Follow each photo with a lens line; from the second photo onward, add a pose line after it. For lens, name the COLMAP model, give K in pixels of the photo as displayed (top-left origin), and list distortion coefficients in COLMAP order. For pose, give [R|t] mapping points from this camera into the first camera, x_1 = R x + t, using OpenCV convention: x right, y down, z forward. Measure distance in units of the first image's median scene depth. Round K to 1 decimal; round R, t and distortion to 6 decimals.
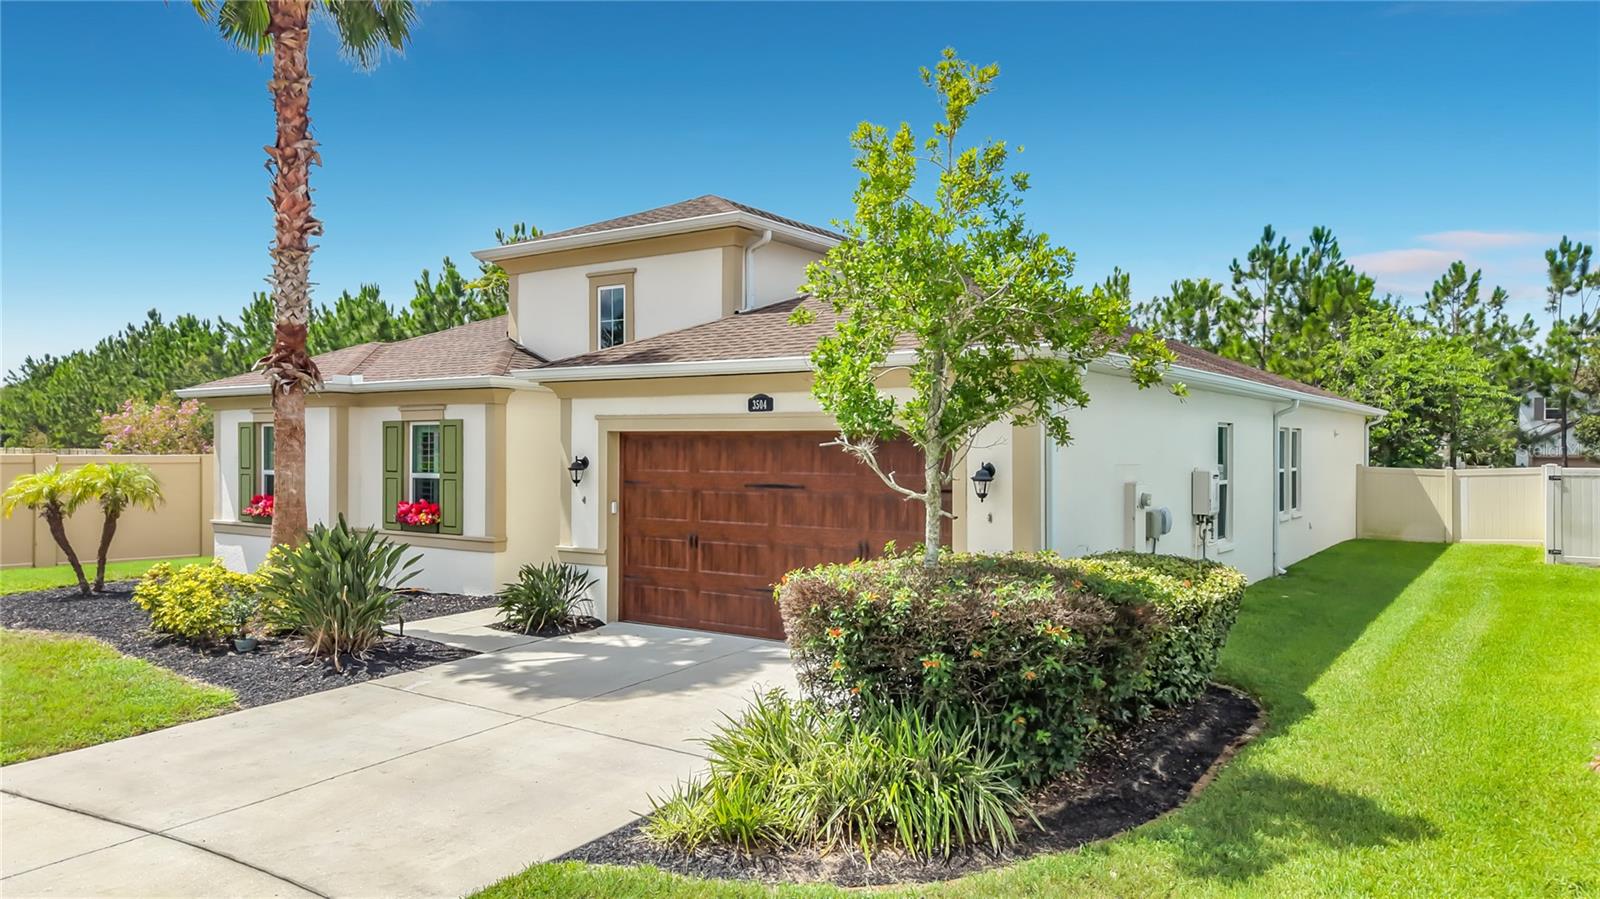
lens RADIAL K [[1069.6, 0, 800.0], [0, 1069.6, 449.5], [0, 0, 1]] dist [0.011863, -0.022628]
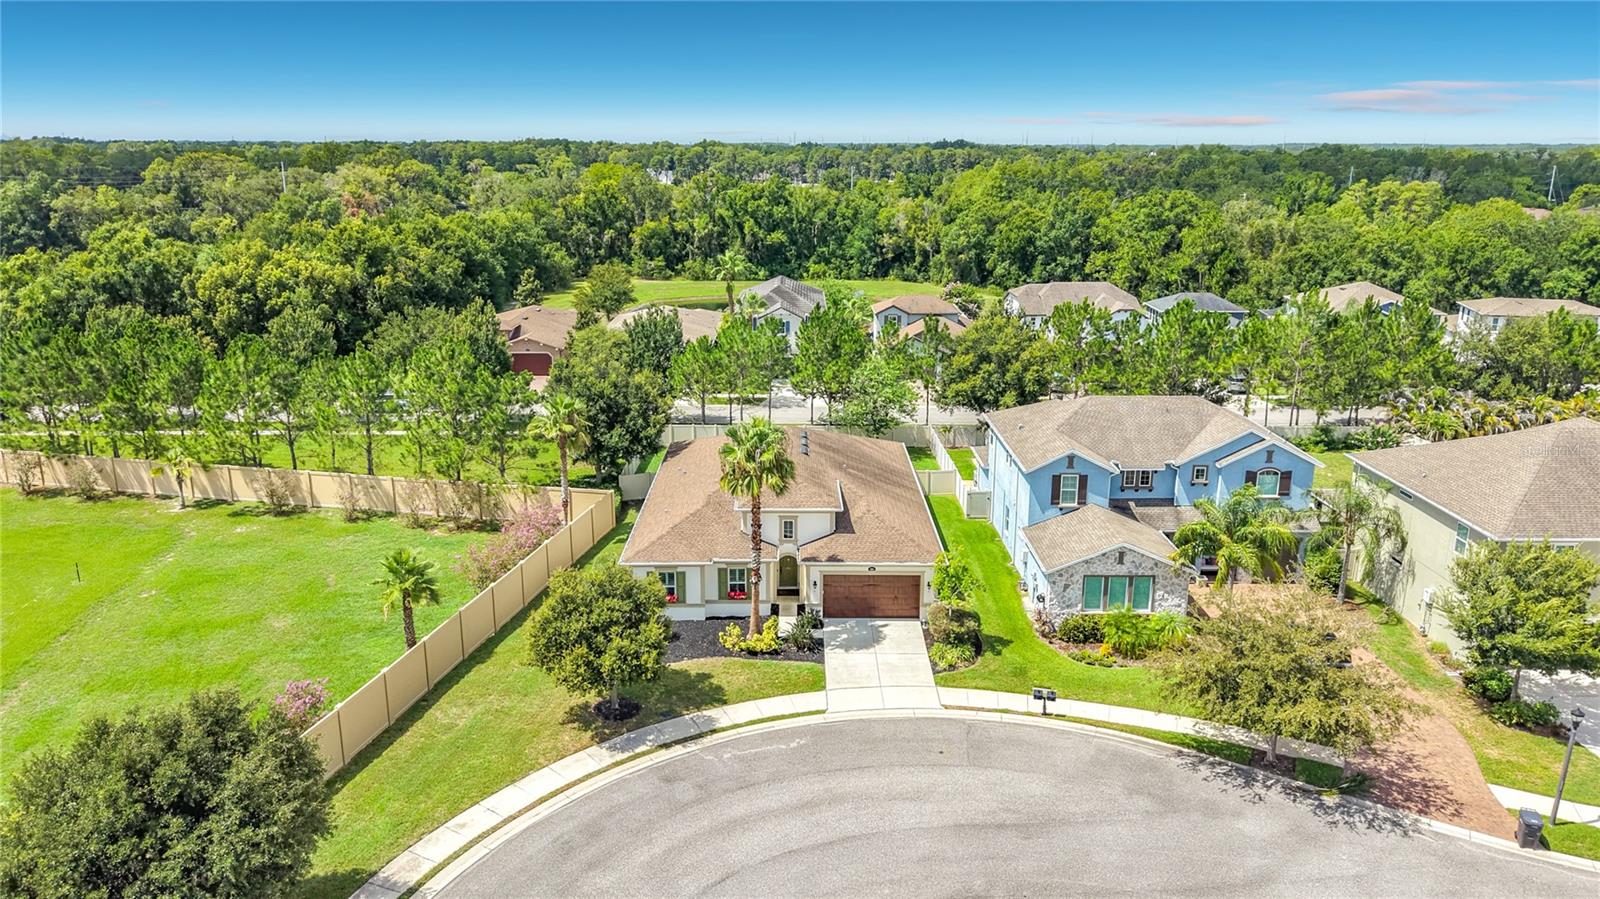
lens RADIAL K [[1069.6, 0, 800.0], [0, 1069.6, 449.5], [0, 0, 1]] dist [0.011863, -0.022628]
pose [[0.835532, -0.149285, 0.528772, -2.303959], [0.005873, 0.964753, 0.263092, -1.523219], [-0.549410, -0.216716, 0.806959, -2.053673]]
